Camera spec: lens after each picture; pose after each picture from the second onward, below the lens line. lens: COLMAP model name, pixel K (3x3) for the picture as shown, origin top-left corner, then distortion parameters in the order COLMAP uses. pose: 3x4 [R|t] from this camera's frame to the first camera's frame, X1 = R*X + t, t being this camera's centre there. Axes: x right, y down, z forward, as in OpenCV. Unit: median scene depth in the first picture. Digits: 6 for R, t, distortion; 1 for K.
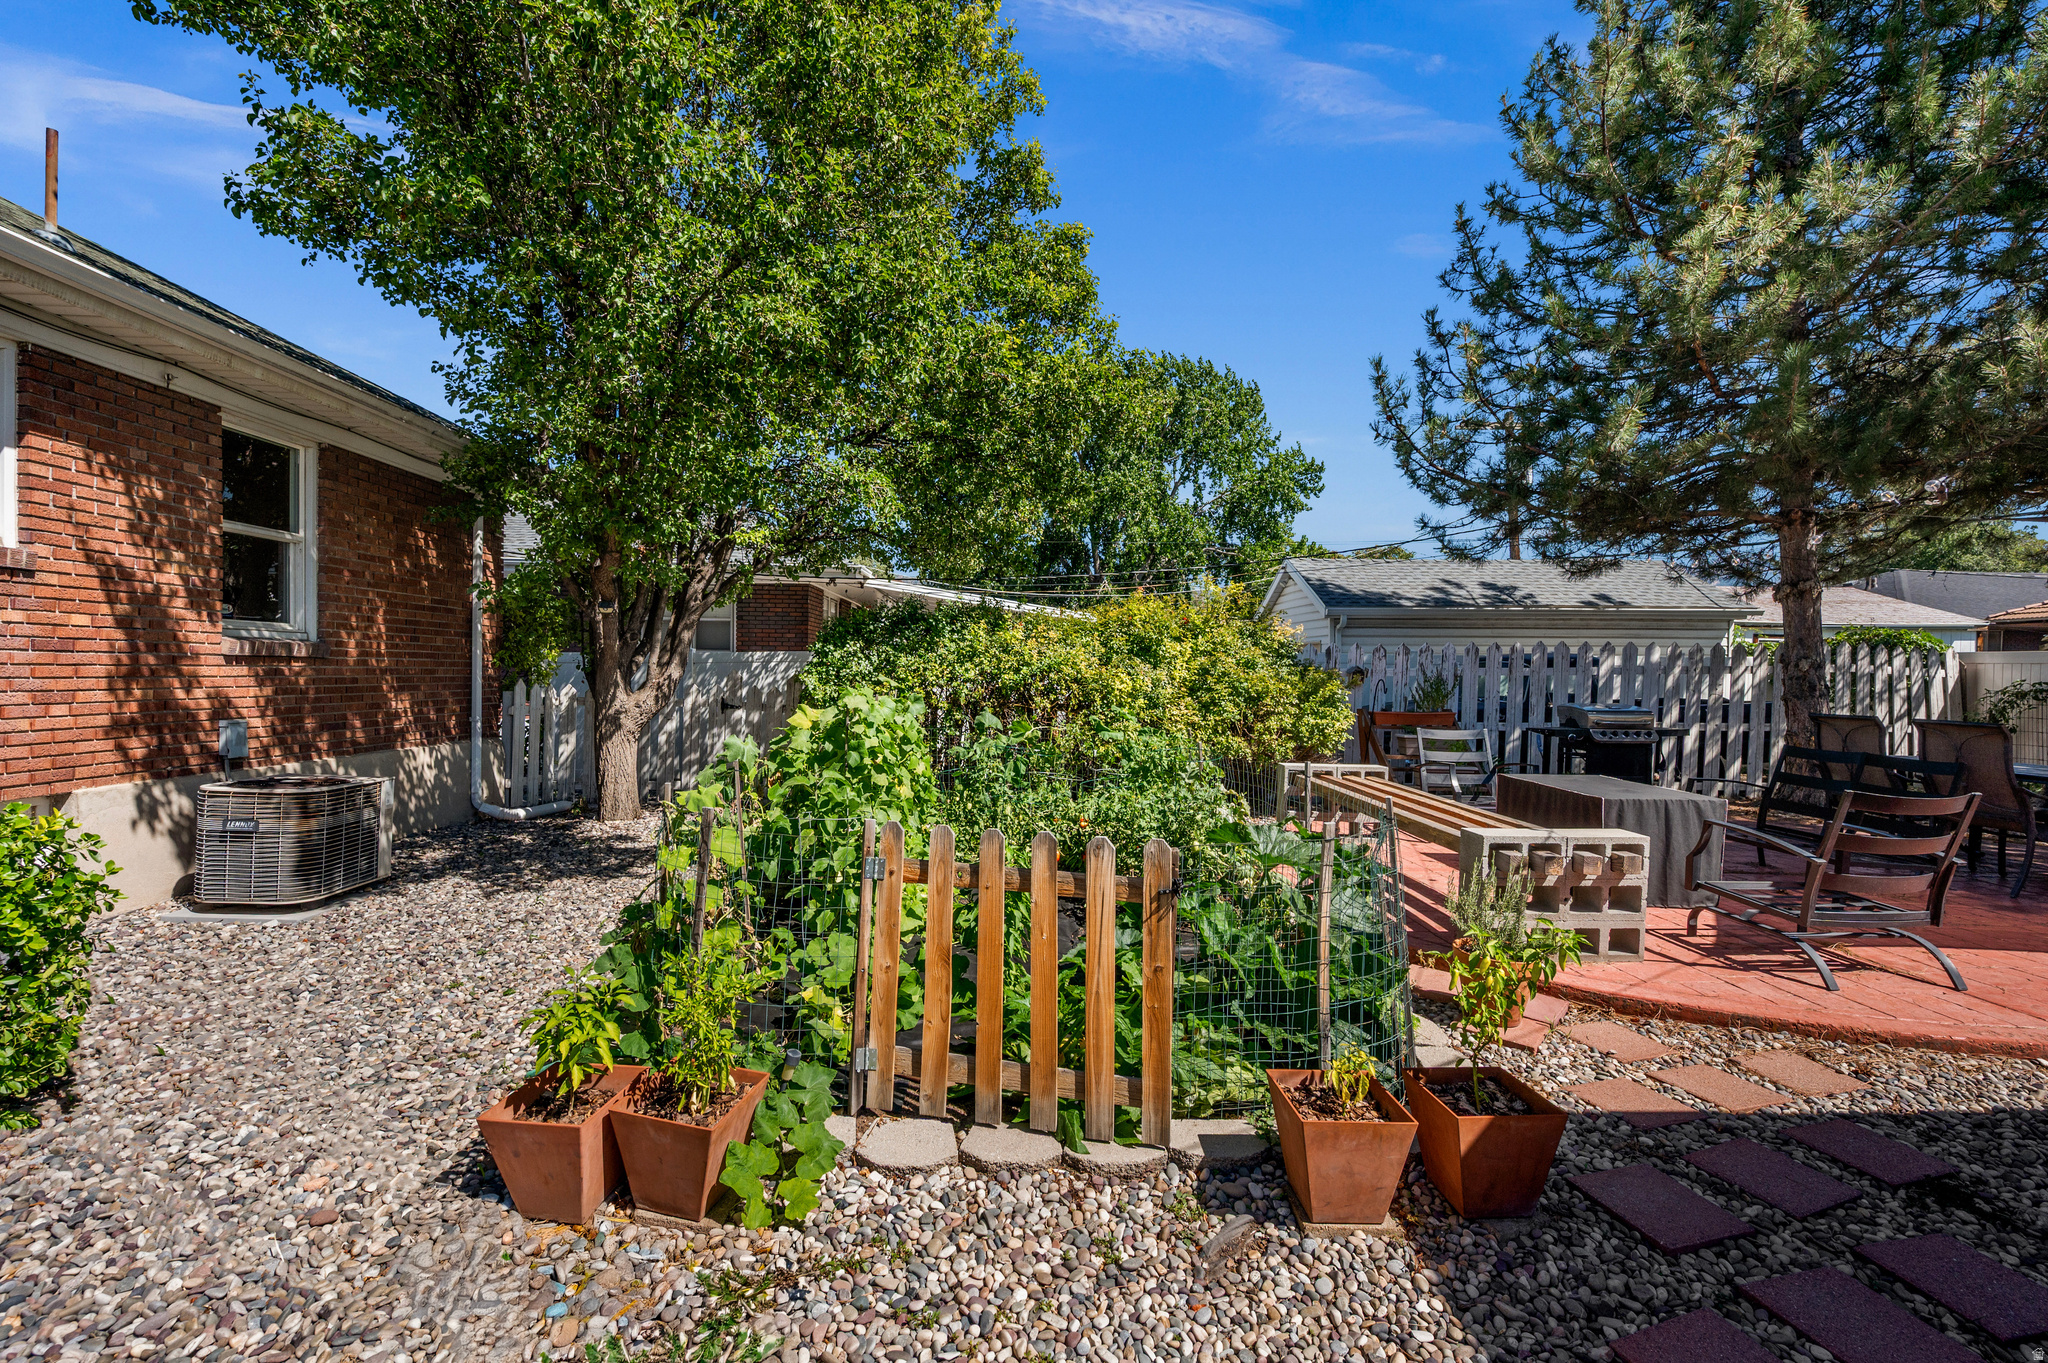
lens RADIAL K [[888.4, 0, 1021.8], [0, 888.4, 689.3], [0, 0, 1]] dist [-0.000564, 0.000209]
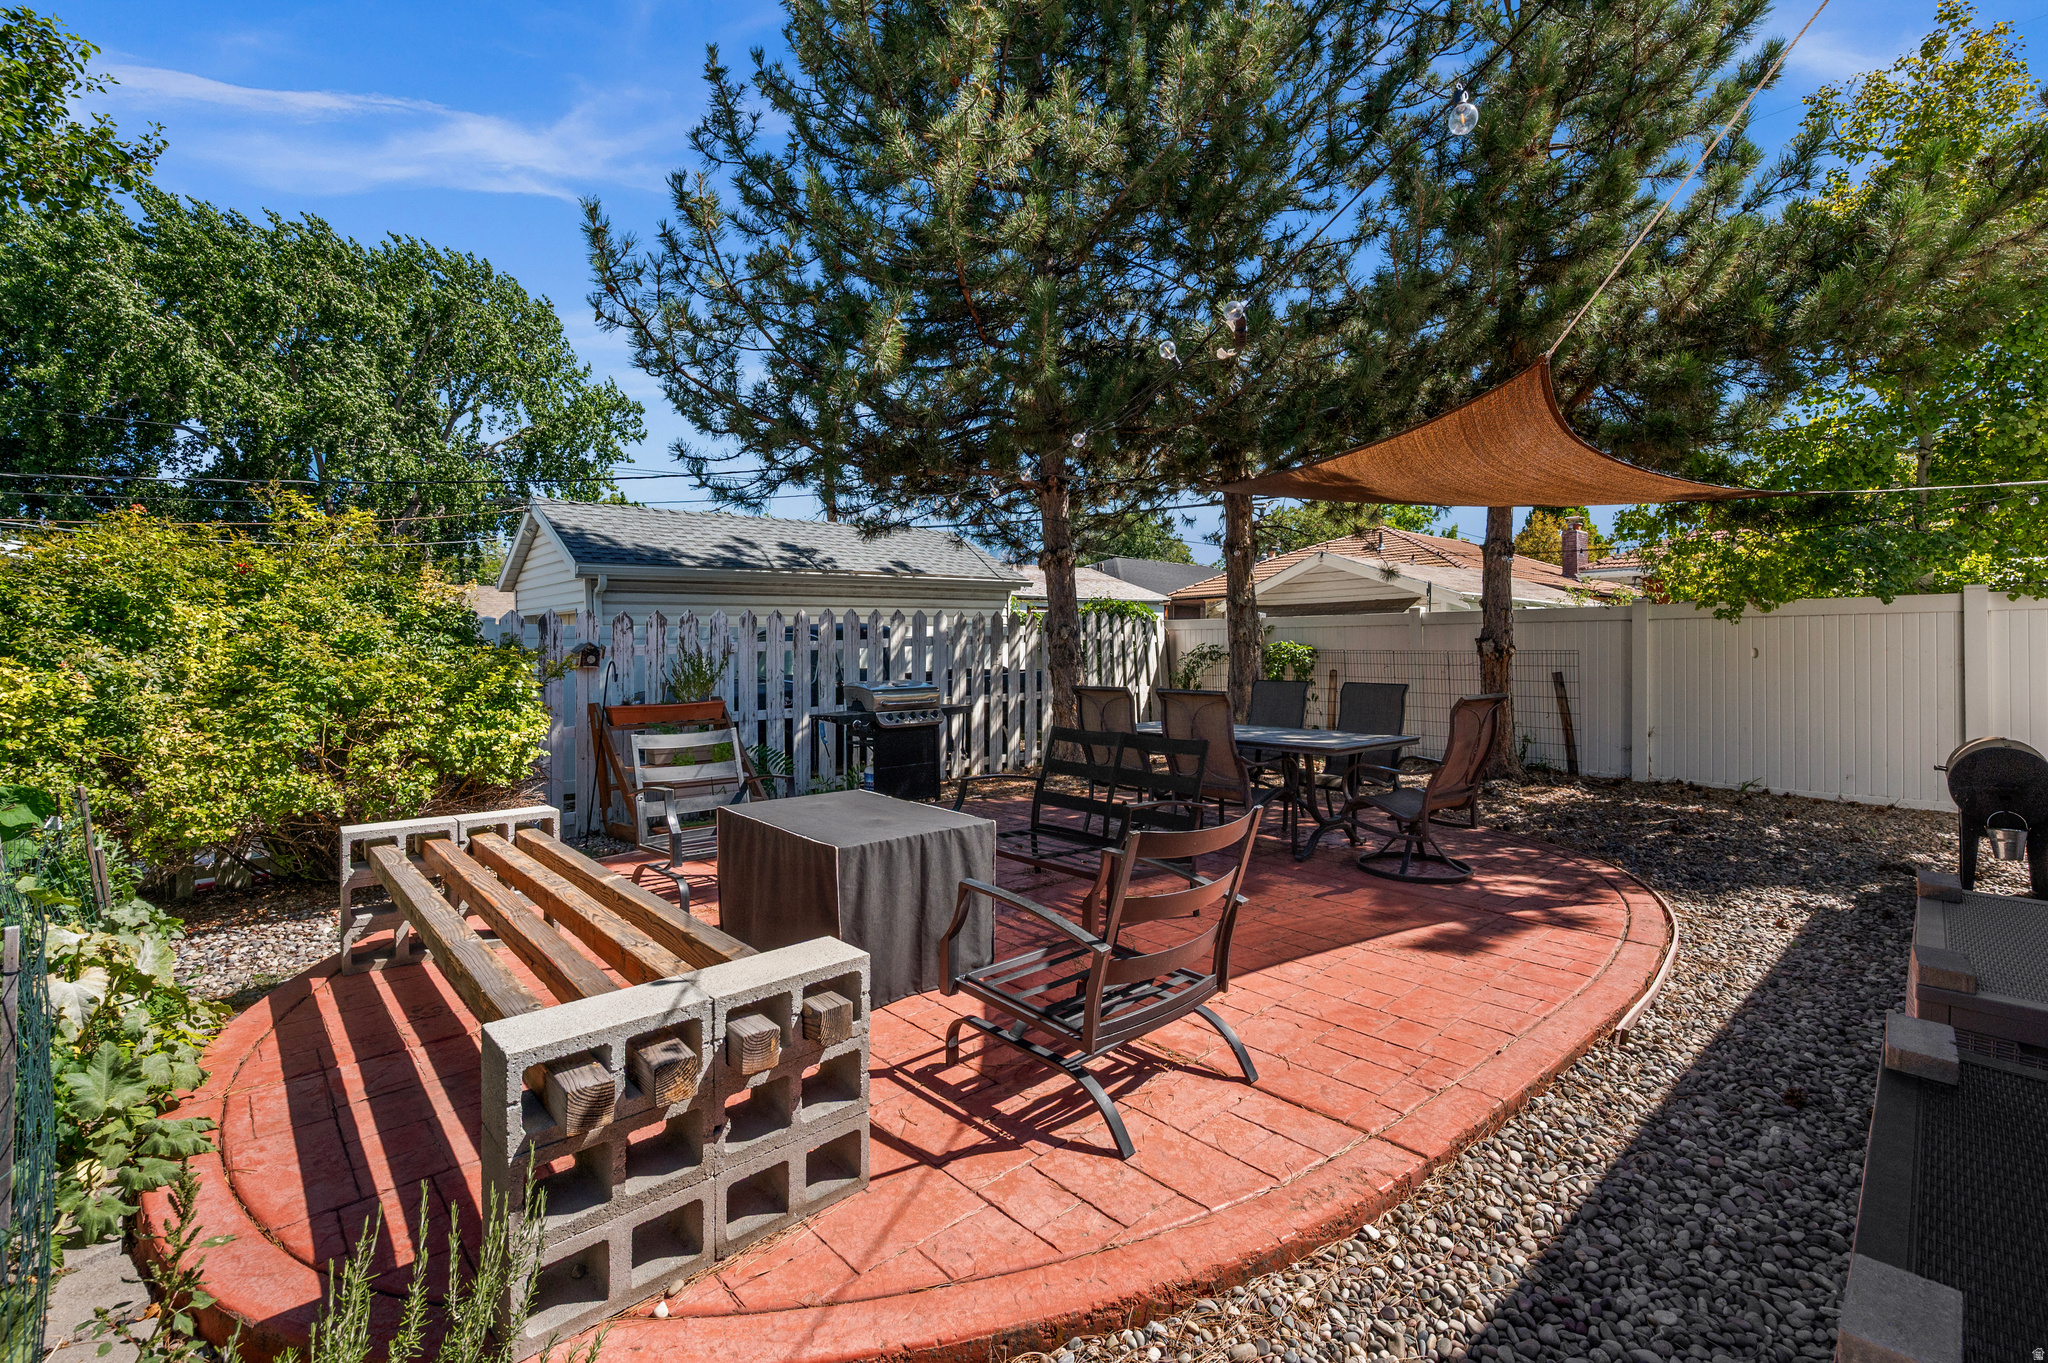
lens RADIAL K [[888.4, 0, 1025.9], [0, 888.4, 664.2], [0, 0, 1]] dist [-0.000564, 0.000209]
pose [[0.775761, -0.035088, 0.630051, 0.195939], [0.035855, 0.999291, 0.011505, -0.004799], [-0.630008, 0.013665, 0.776468, 0.227847]]
